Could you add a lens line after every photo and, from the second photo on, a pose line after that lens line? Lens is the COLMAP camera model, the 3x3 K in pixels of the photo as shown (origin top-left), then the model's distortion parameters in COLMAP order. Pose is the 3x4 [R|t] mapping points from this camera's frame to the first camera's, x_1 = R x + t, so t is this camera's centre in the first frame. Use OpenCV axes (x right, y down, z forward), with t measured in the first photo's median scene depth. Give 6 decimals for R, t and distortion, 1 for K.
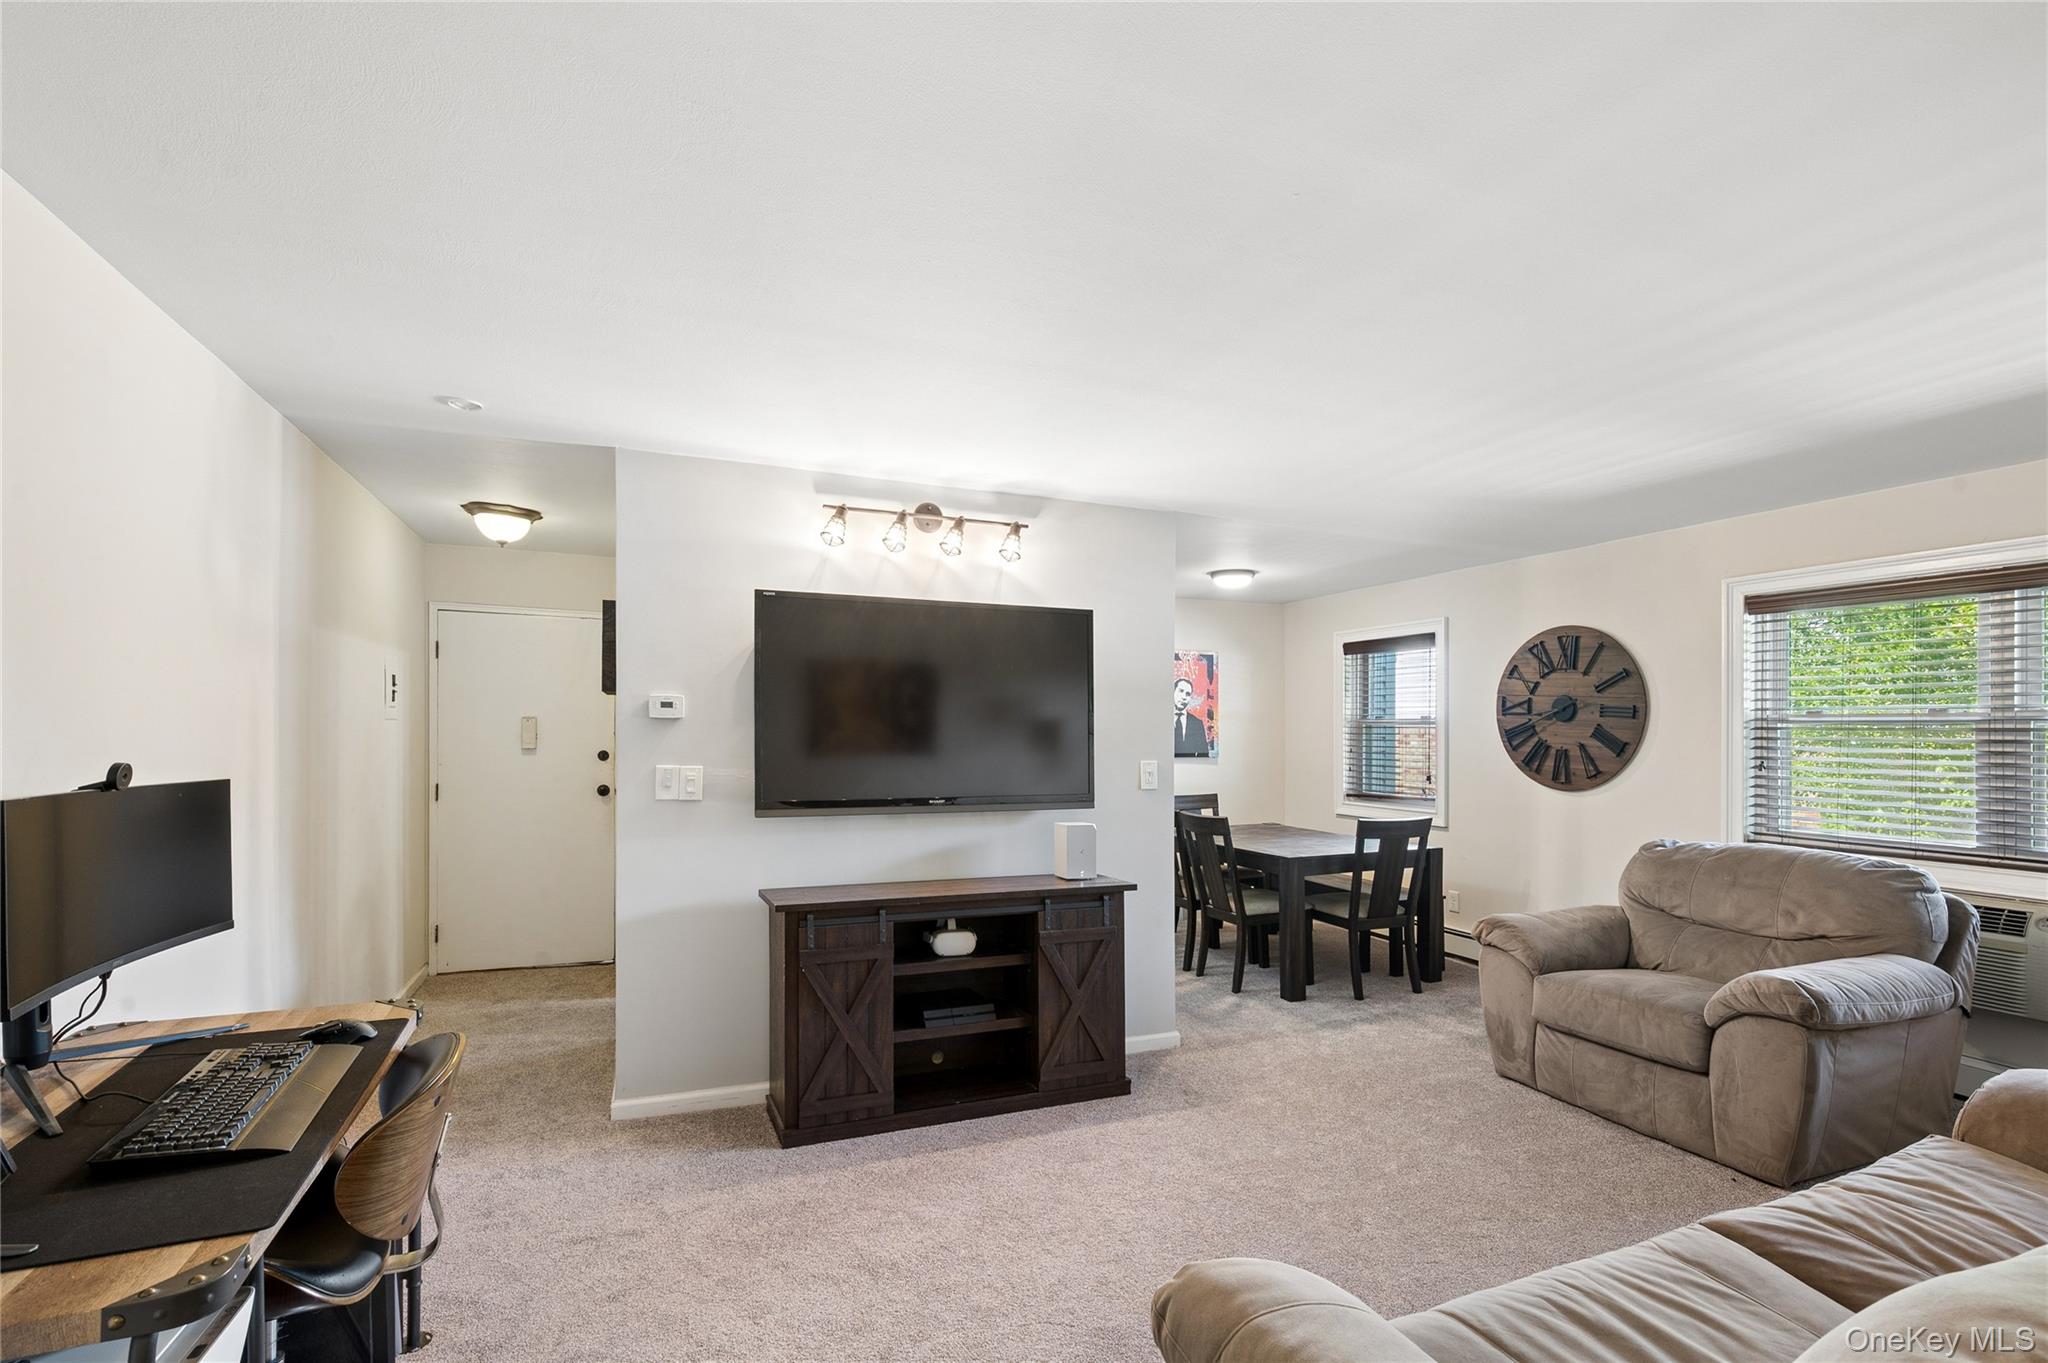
lens RADIAL K [[957.8, 0, 1017.9], [0, 957.8, 727.7], [0, 0, 1]] dist [0.000280, -0.000229]
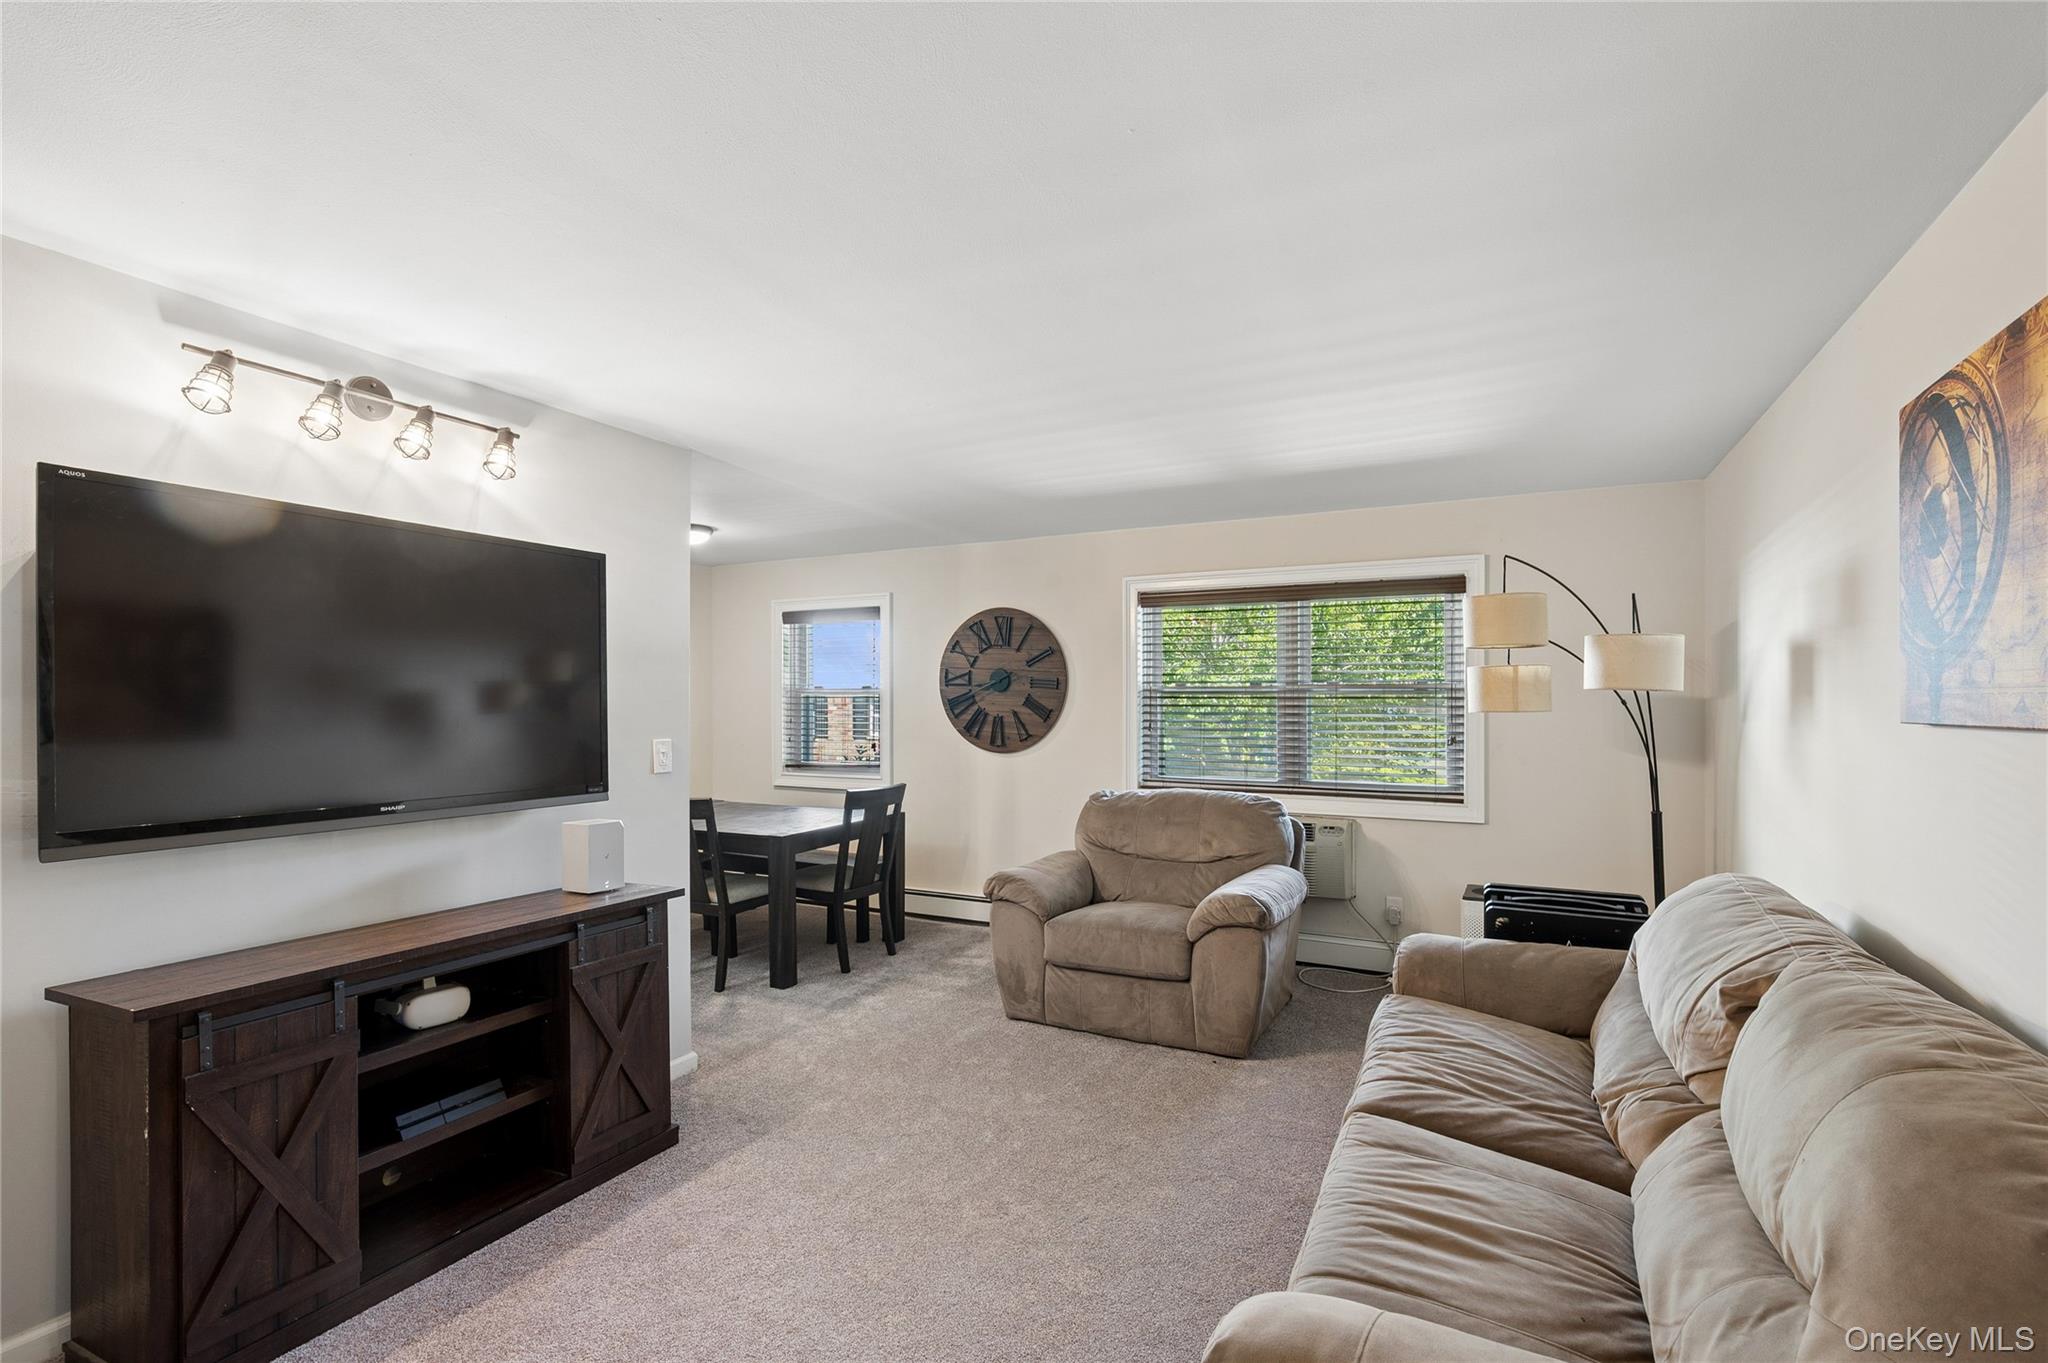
lens RADIAL K [[944.3, 0, 1032.1], [0, 944.3, 689.9], [0, 0, 1]] dist [0.000129, -0.000221]
pose [[0.756922, 0.000895, 0.653505, -0.175750], [0.003382, 0.999980, -0.005286, -0.003486], [-0.653497, 0.006212, 0.756904, 0.171136]]
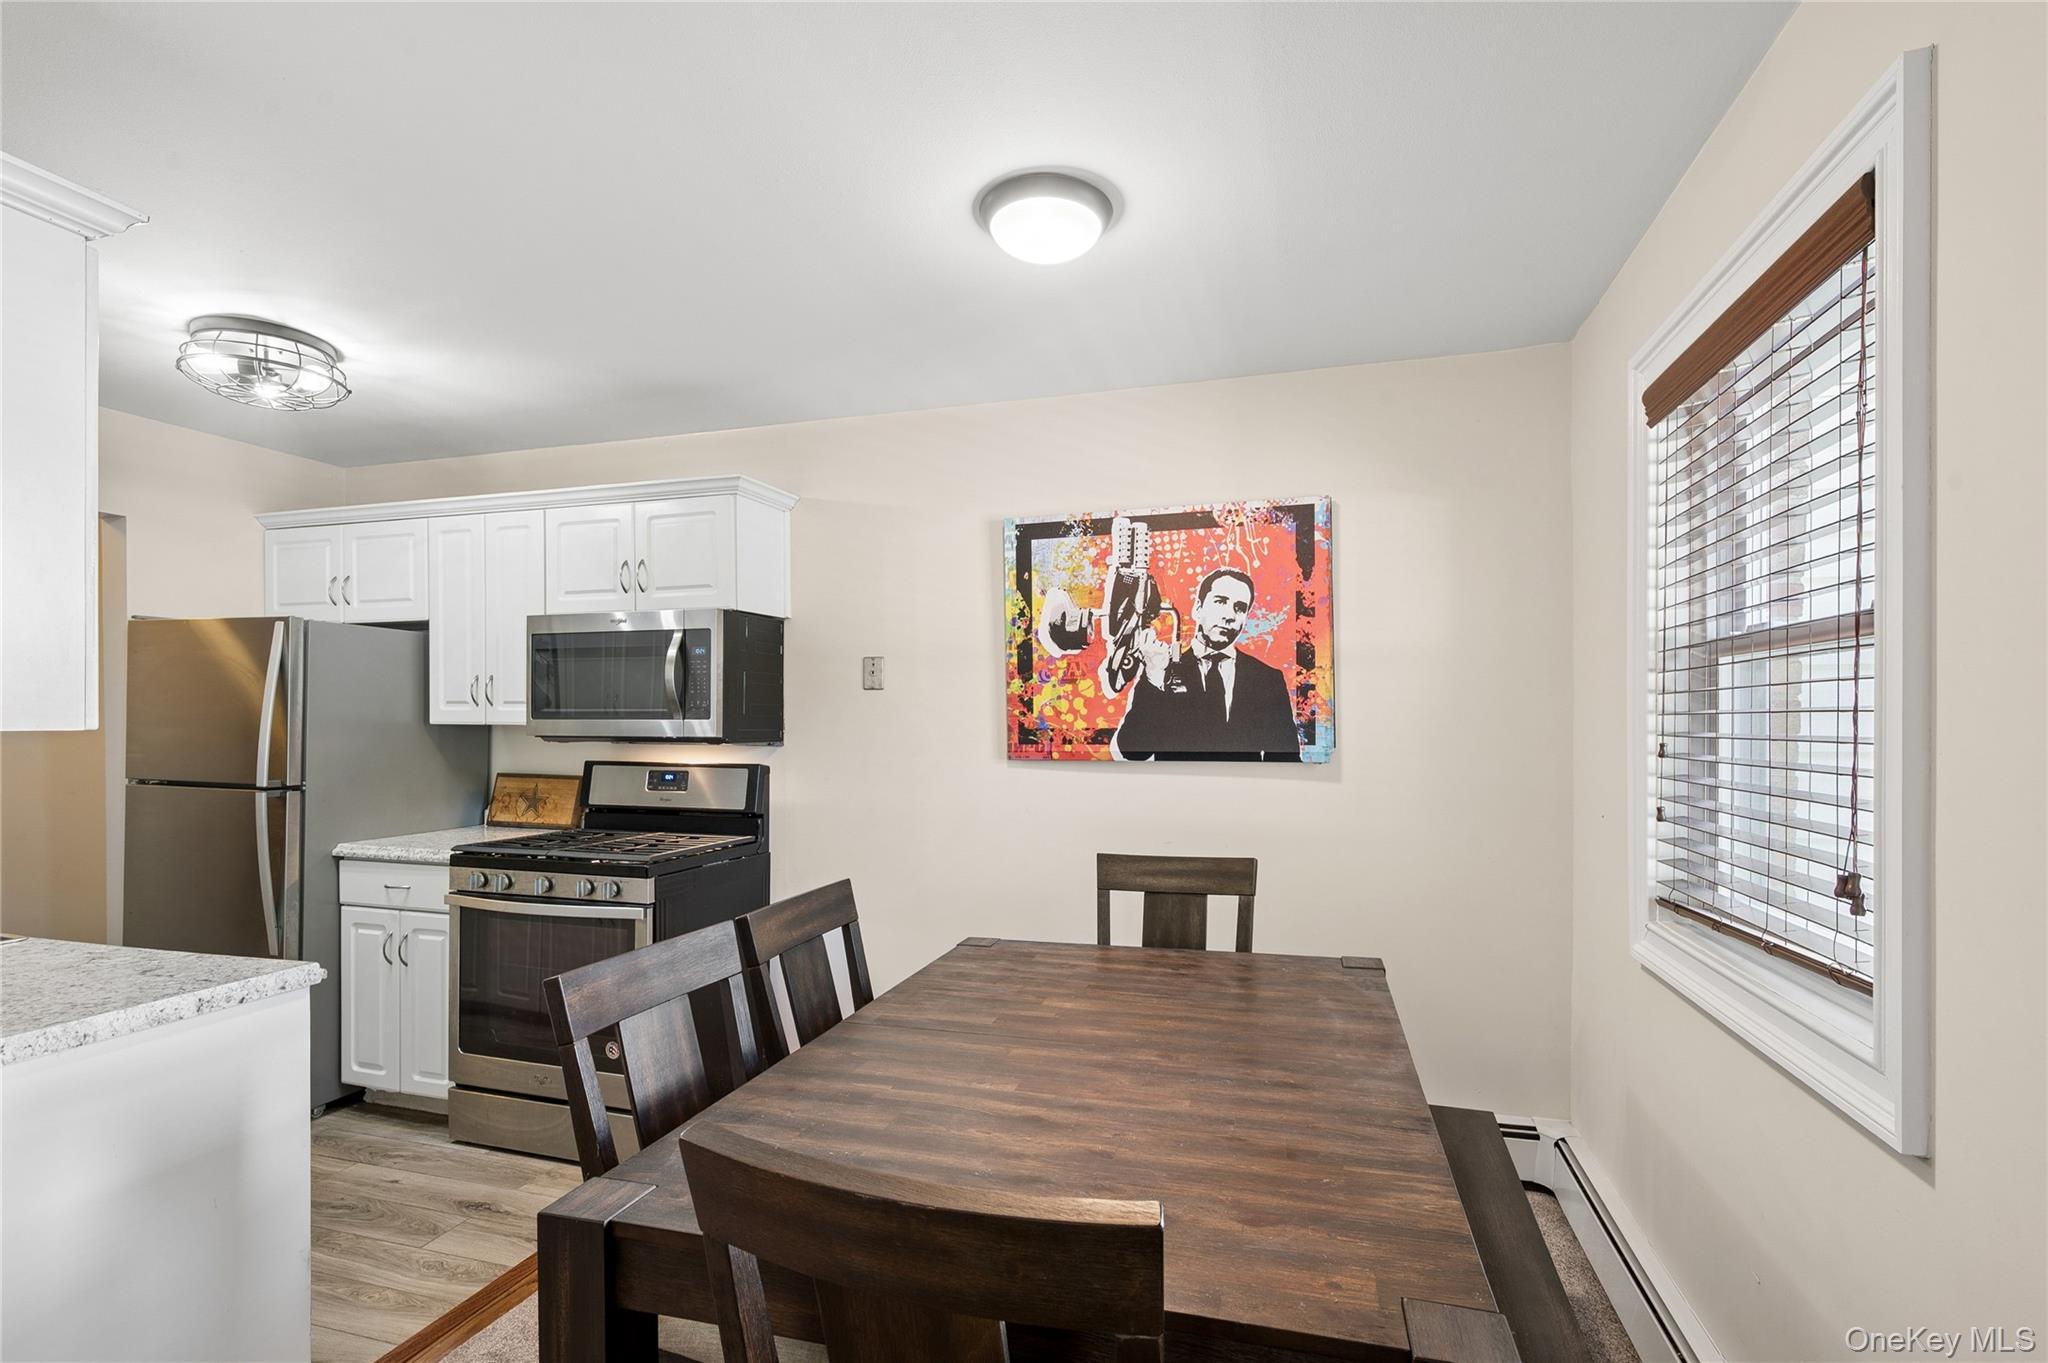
lens RADIAL K [[957.8, 0, 1017.9], [0, 957.8, 727.7], [0, 0, 1]] dist [0.000280, -0.000229]
pose [[0.778497, -0.000865, -0.627648, 0.658044], [0.005029, 0.999976, 0.004860, 0.025223], [0.627628, -0.006941, 0.778482, 1.137590]]
